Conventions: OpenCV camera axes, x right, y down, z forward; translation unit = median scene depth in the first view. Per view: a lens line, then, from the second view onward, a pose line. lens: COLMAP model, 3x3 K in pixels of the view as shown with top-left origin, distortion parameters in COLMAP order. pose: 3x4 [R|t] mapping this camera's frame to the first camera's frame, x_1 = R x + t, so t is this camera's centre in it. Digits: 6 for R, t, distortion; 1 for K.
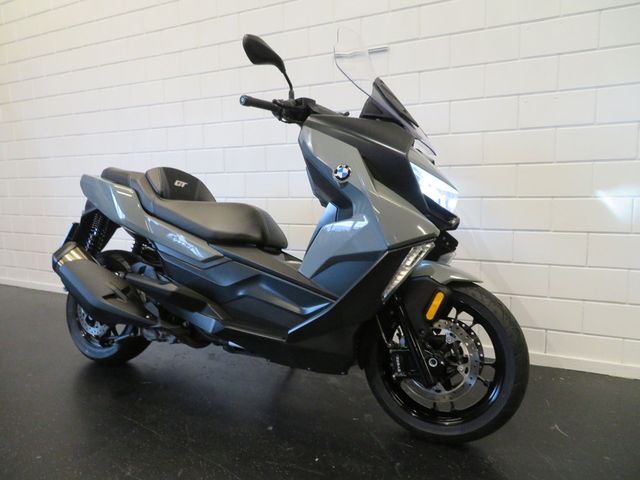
lens RADIAL K [[452.2, 0, 318.9], [0, 452.2, 237.2], [0, 0, 1]] dist [-0.003056, -0.003971]
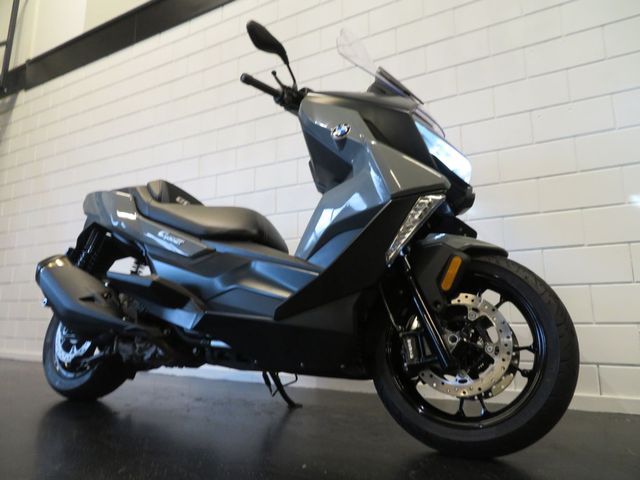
lens RADIAL K [[452.2, 0, 318.9], [0, 452.2, 237.2], [0, 0, 1]] dist [-0.003056, -0.003971]
pose [[0.998288, 0.003307, -0.058393, 0.055062], [-0.020019, 0.957410, -0.288038, 0.300830], [0.054954, 0.288714, 0.955837, 0.152541]]
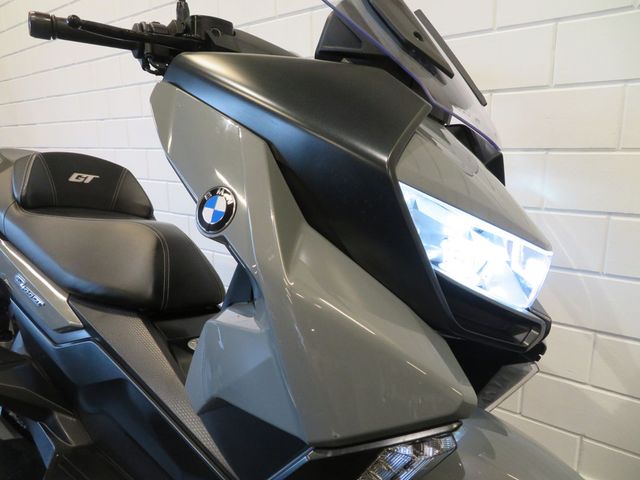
lens RADIAL K [[452.2, 0, 318.9], [0, 452.2, 237.2], [0, 0, 1]] dist [-0.003056, -0.003971]
pose [[0.979641, 0.048998, -0.194688, 0.183623], [-0.029952, 0.994577, 0.099596, -0.140784], [0.198513, -0.091737, 0.975796, 0.576541]]
